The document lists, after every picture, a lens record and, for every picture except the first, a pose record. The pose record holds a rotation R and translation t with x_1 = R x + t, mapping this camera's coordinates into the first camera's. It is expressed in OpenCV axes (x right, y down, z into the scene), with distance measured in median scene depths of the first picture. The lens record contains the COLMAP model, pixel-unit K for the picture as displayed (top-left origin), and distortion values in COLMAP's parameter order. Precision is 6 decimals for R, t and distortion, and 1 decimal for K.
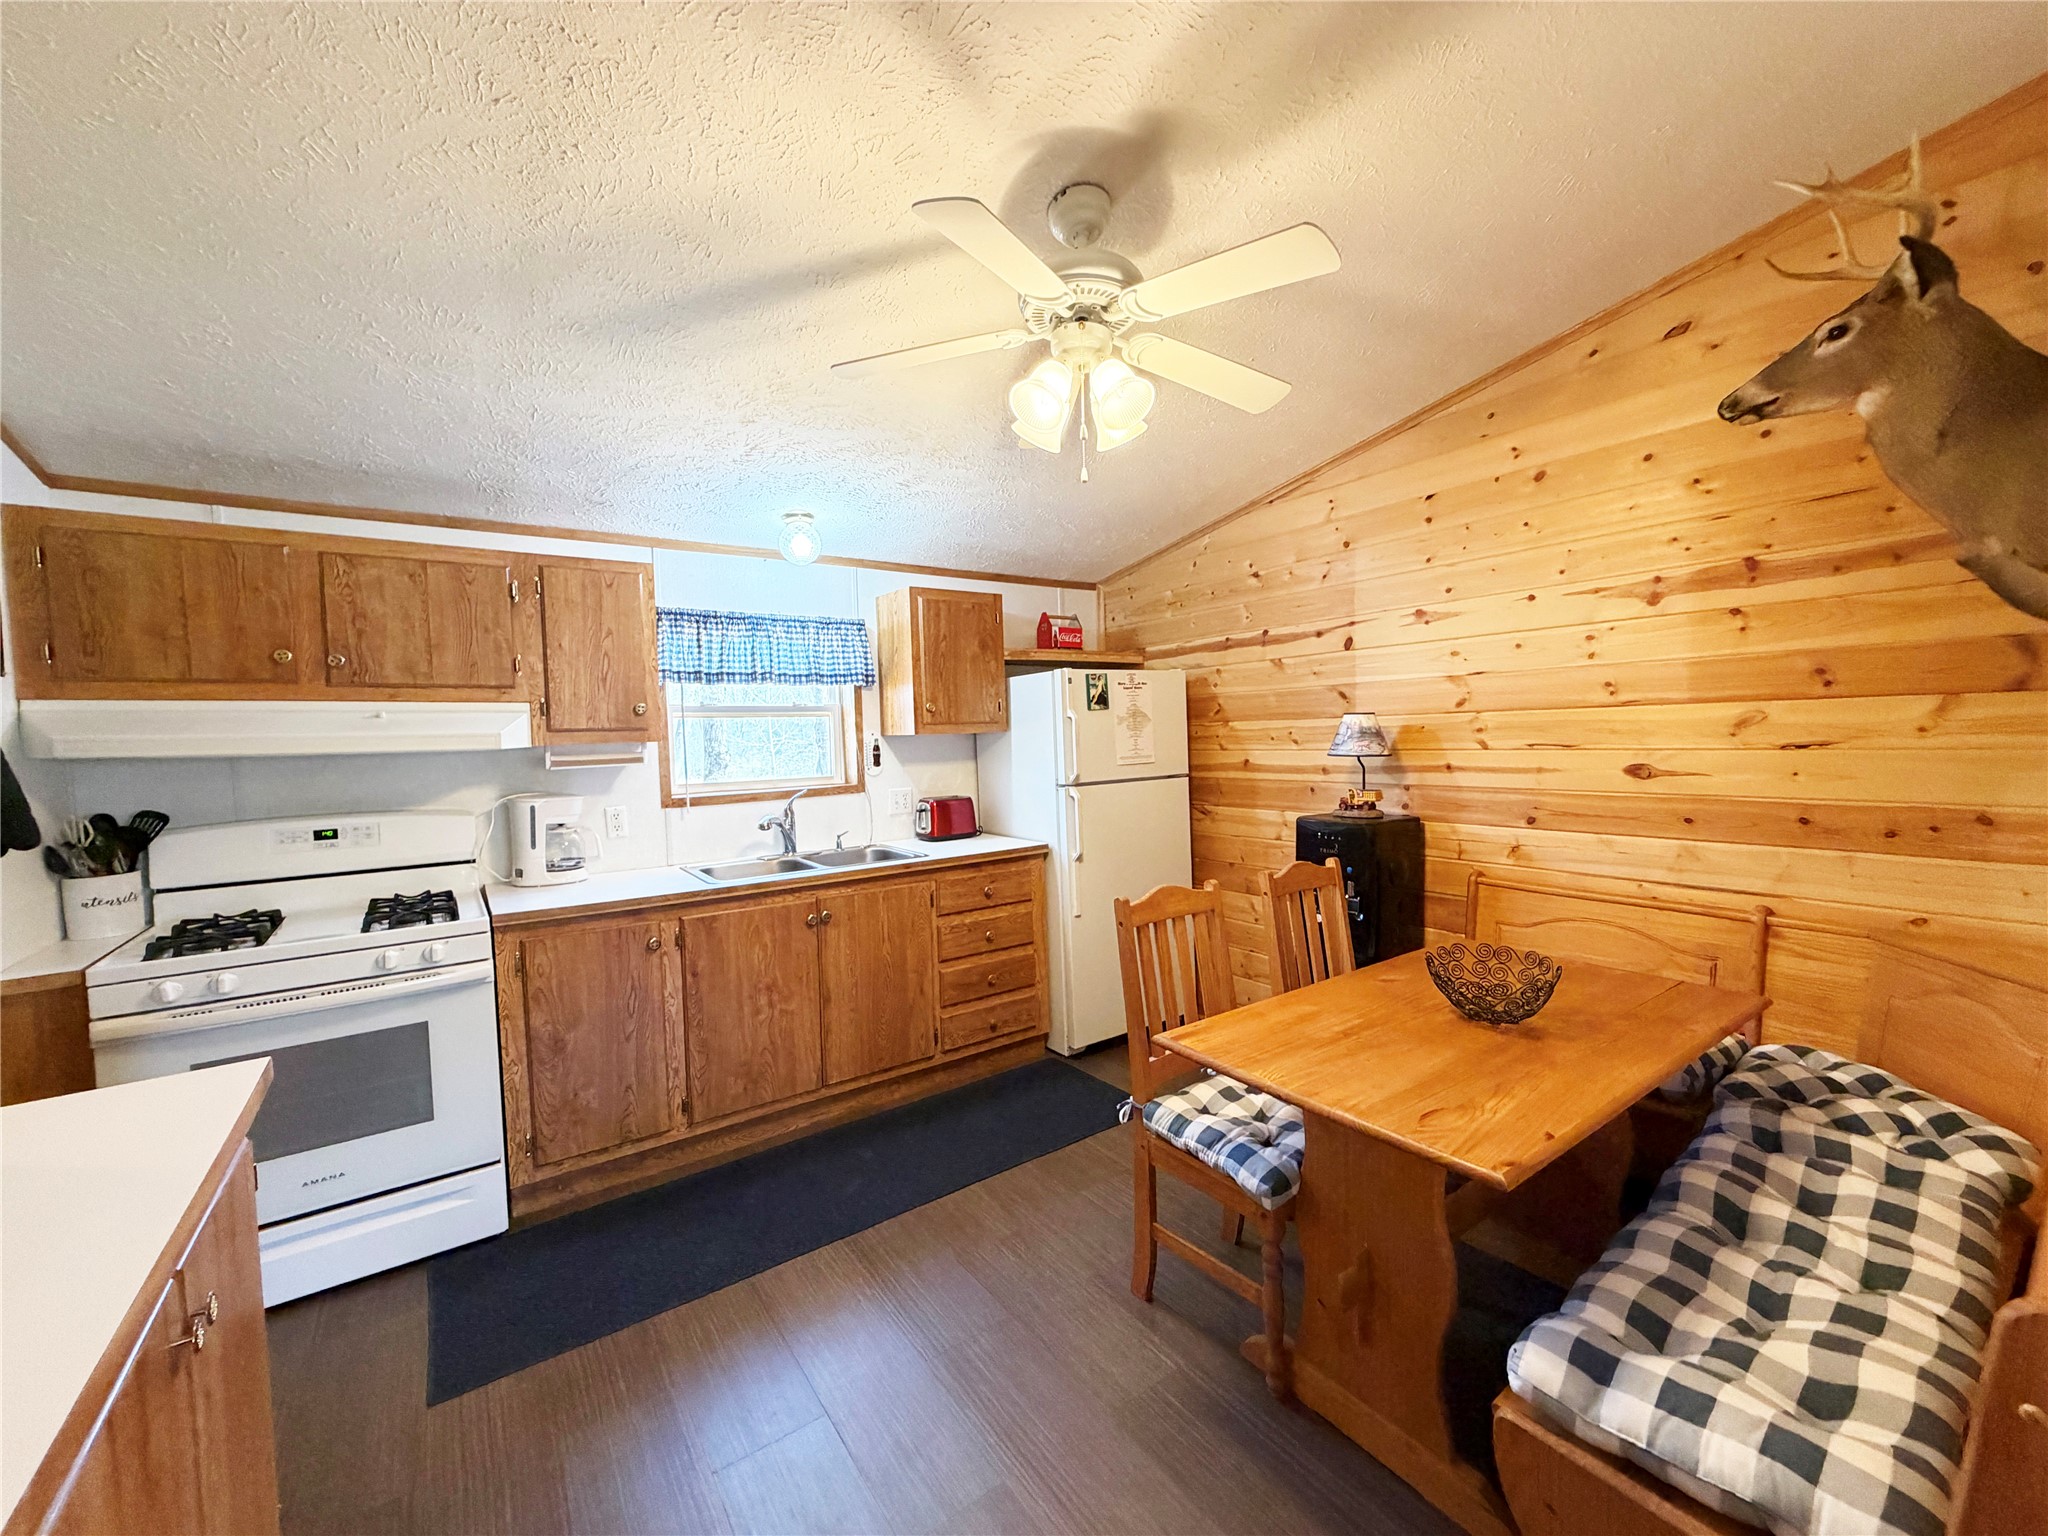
lens RADIAL K [[815.8, 0, 1024.3], [0, 815.8, 768.0], [0, 0, 1]] dist [0.002468, -0.000583]
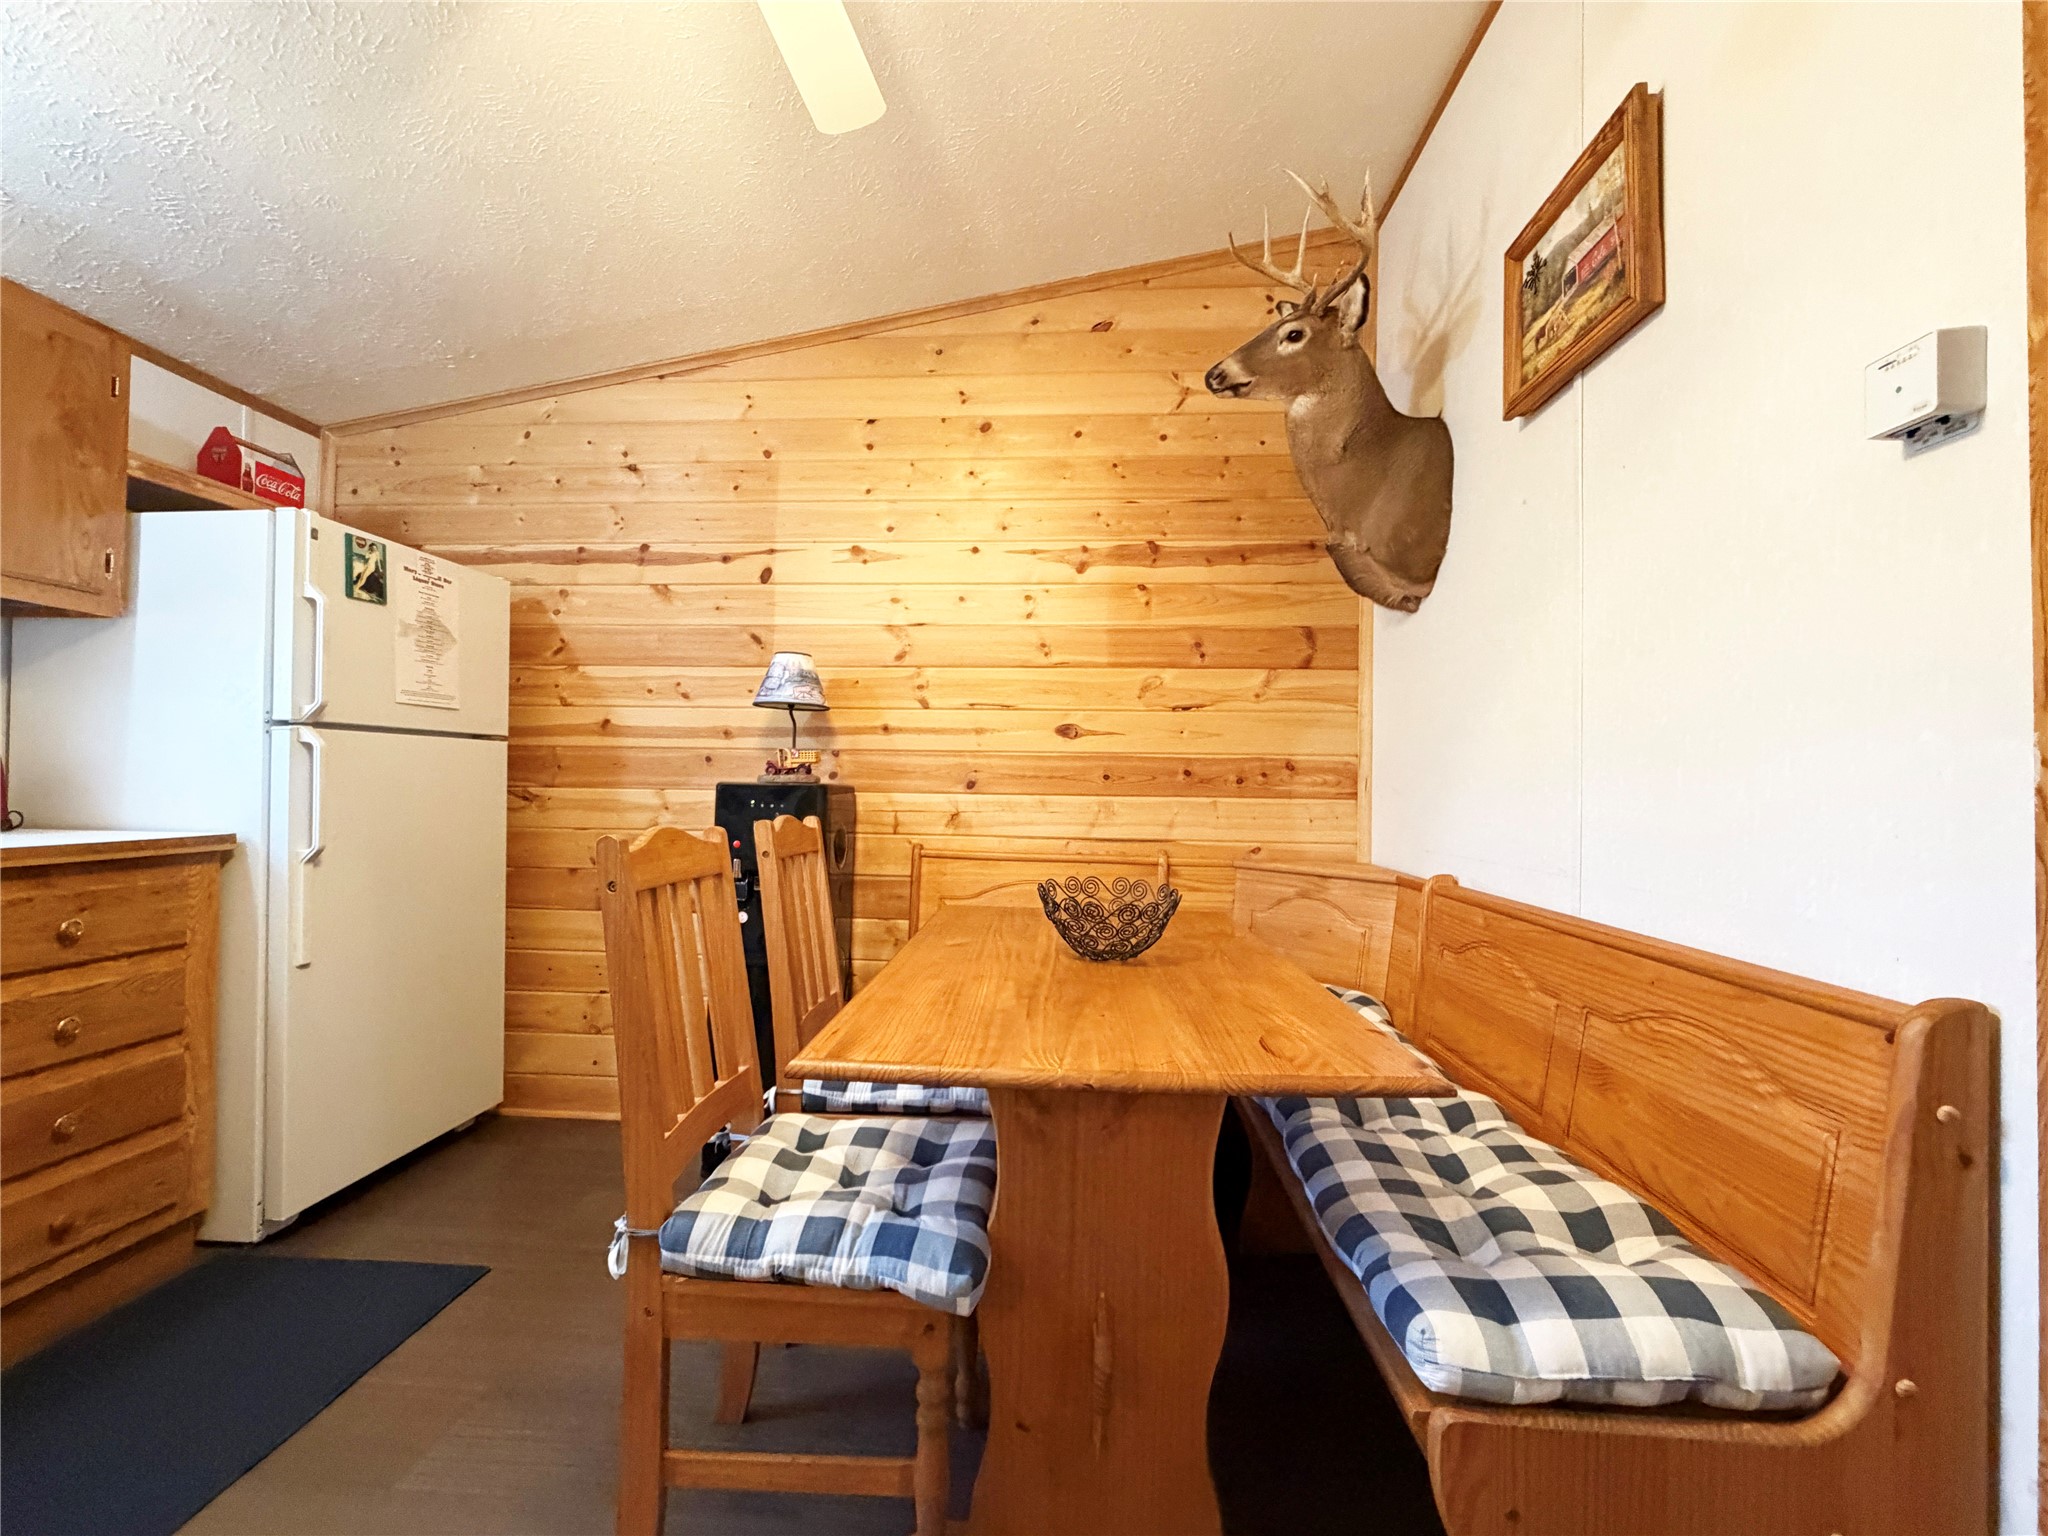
lens RADIAL K [[855.3, 0, 1021.0], [0, 855.3, 771.0], [0, 0, 1]] dist [-0.001505, 0.000600]
pose [[0.627361, 0.053399, 0.776896, -0.101831], [-0.000605, 0.997679, -0.068086, 0.110800], [-0.778729, 0.042244, 0.625937, 0.326446]]
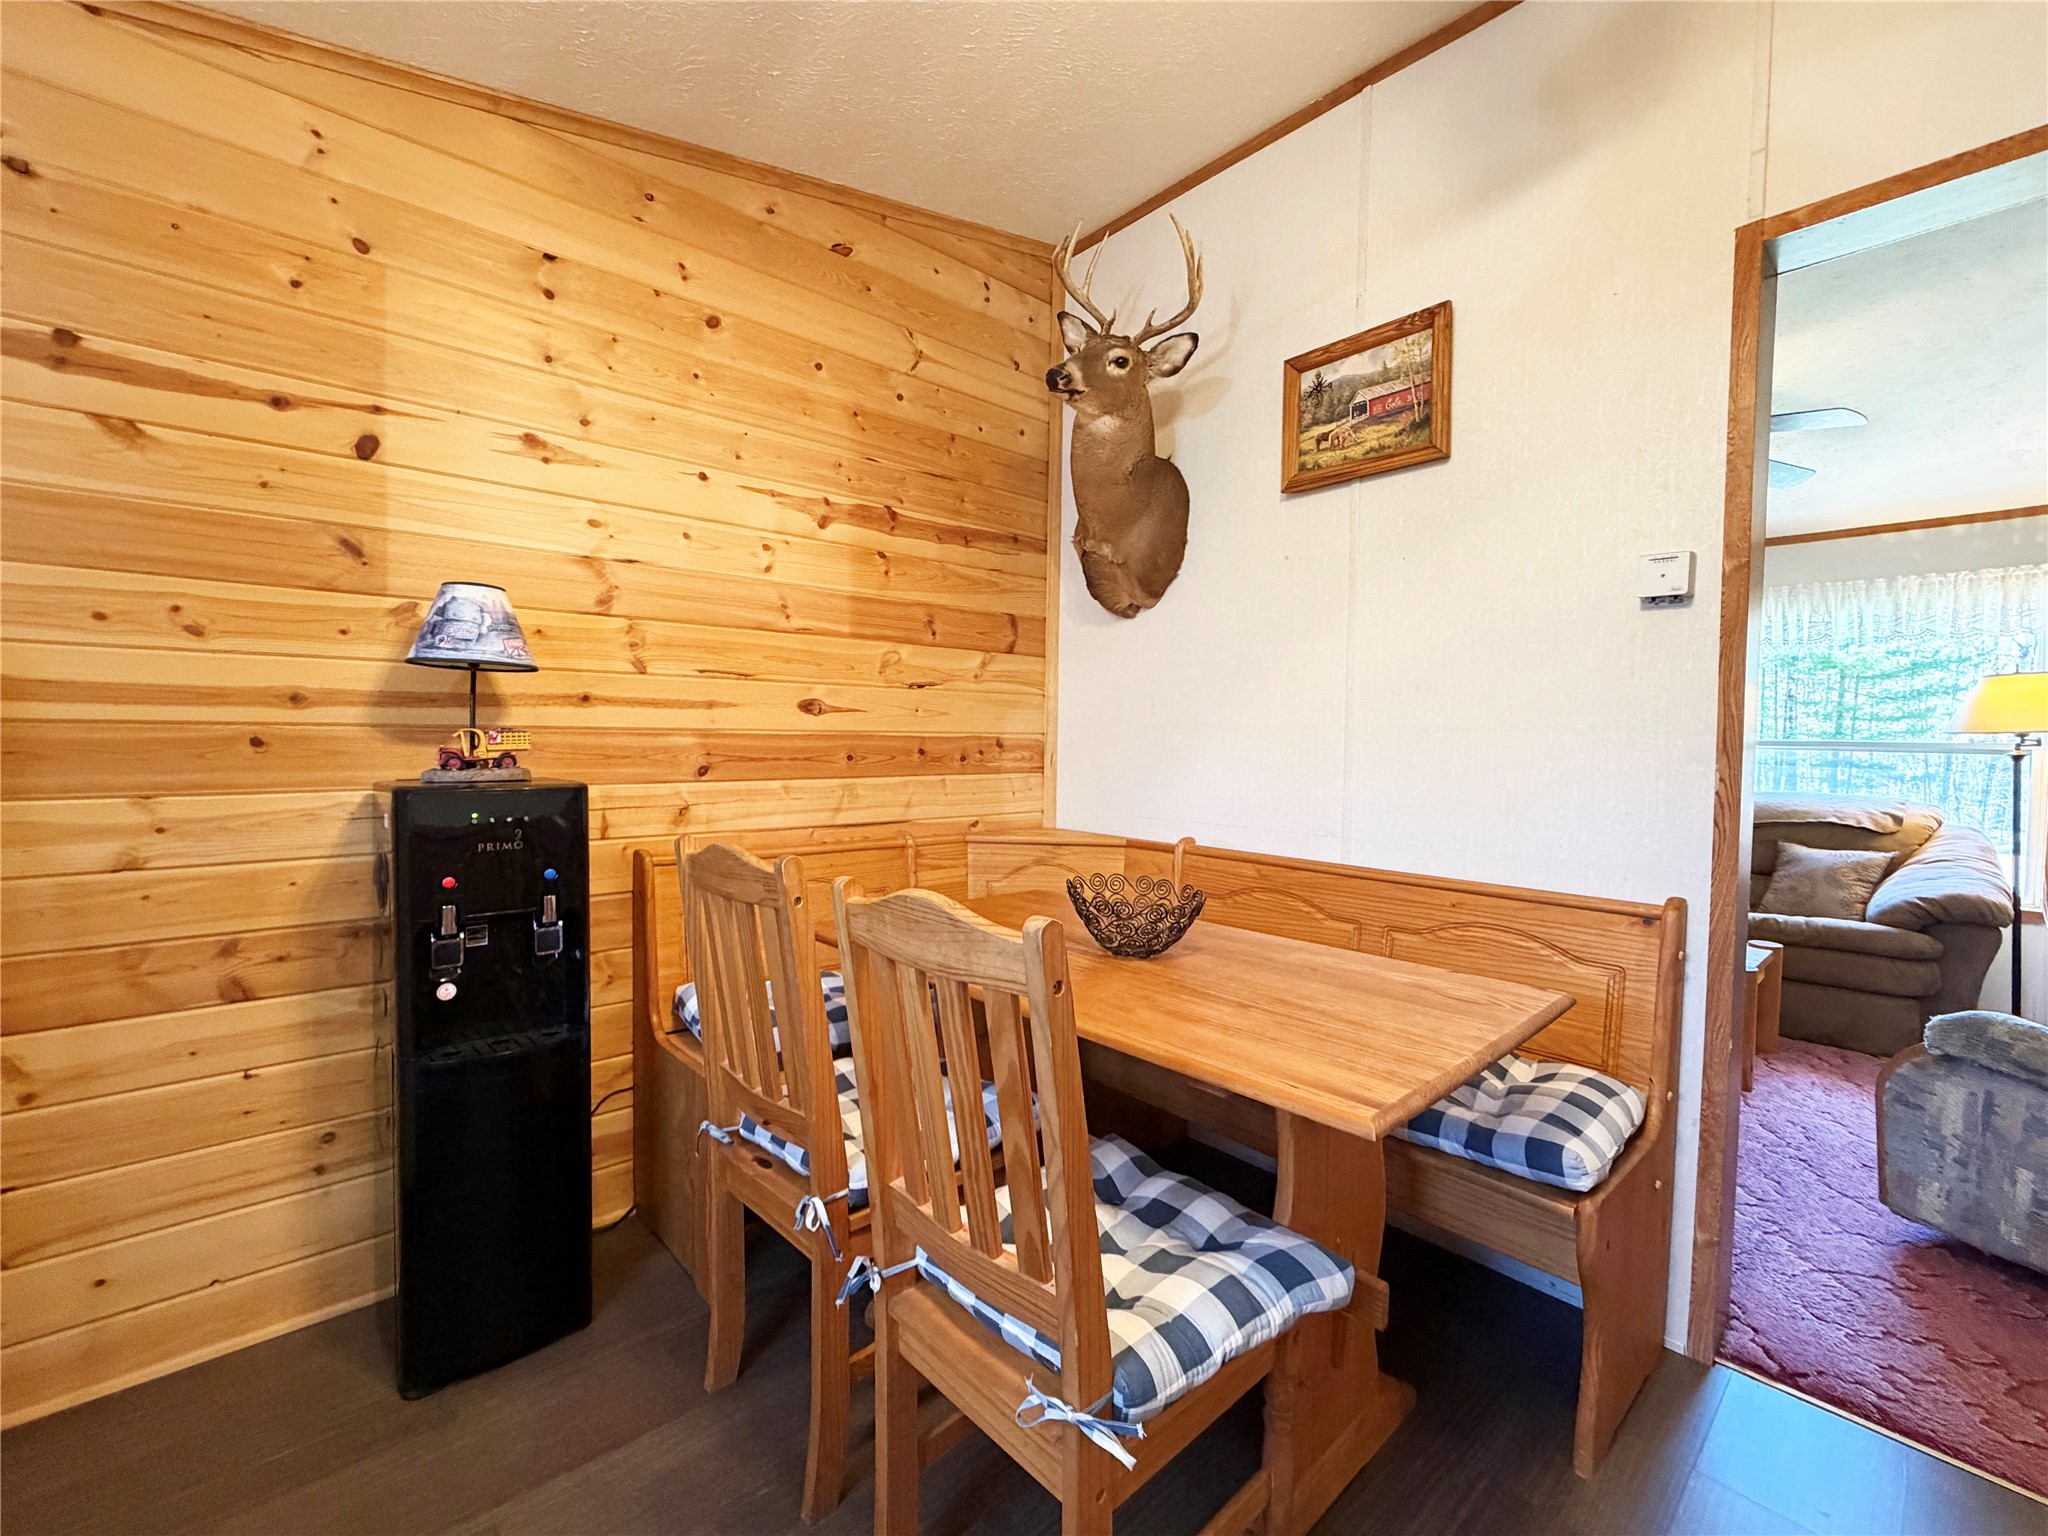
lens RADIAL K [[858.5, 0, 1022.2], [0, 858.5, 771.6], [0, 0, 1]] dist [-0.000777, 0.000048]
pose [[-0.107013, -0.012302, 0.994181, -0.197545], [0.033710, 0.999304, 0.015994, 0.059907], [-0.993686, 0.035225, -0.106524, 0.757860]]
